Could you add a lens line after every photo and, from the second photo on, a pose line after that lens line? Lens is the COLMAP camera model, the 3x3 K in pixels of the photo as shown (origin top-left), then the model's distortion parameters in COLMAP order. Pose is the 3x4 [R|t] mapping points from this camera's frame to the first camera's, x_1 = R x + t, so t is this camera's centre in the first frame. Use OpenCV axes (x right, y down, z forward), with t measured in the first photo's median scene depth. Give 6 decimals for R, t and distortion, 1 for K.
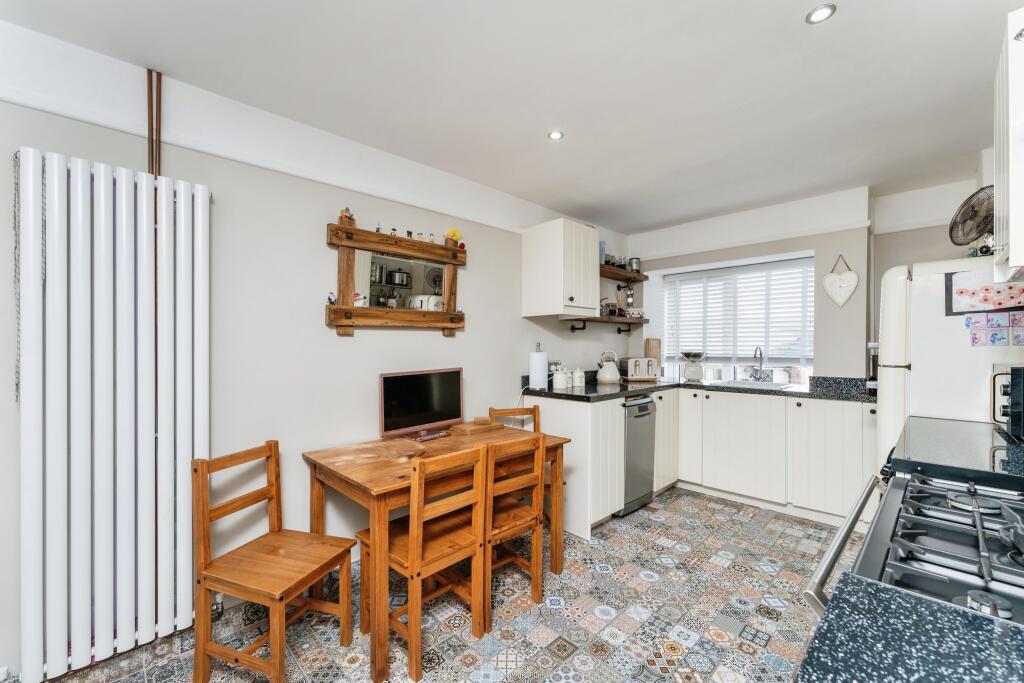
lens RADIAL K [[414.2, 0, 512.3], [0, 414.2, 350.1], [0, 0, 1]] dist [-0.000039, 0.000165]
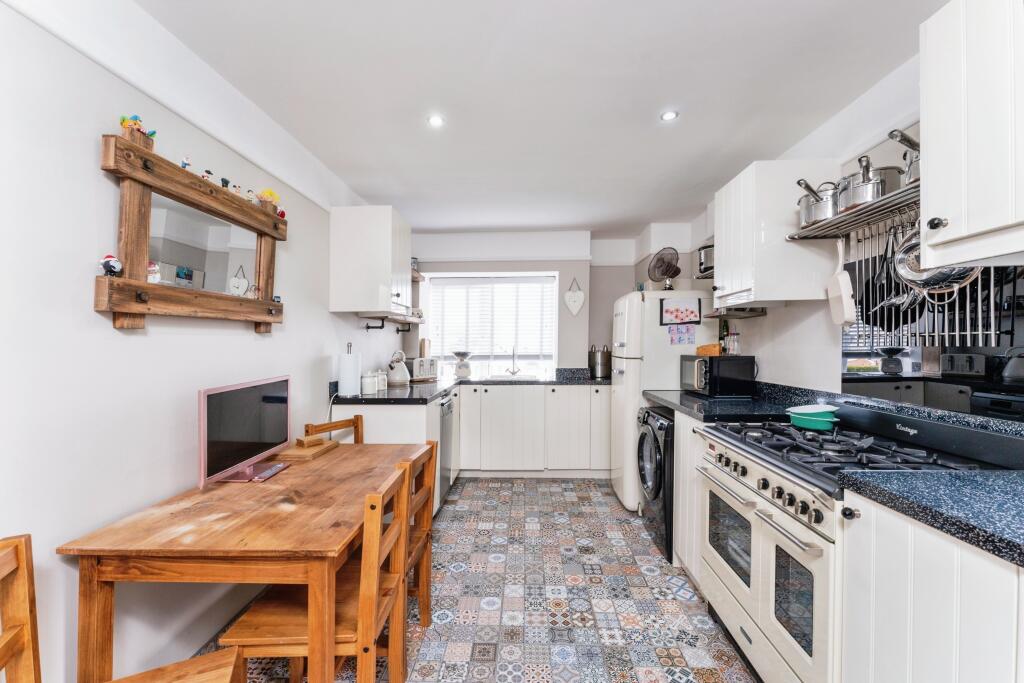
lens RADIAL K [[420.3, 0, 513.7], [0, 420.3, 352.8], [0, 0, 1]] dist [0.000063, -0.000017]
pose [[0.728082, -0.016106, 0.685301, -0.314880], [0.012029, 0.999870, 0.010719, -0.001911], [-0.685385, 0.000439, 0.728181, 0.139229]]
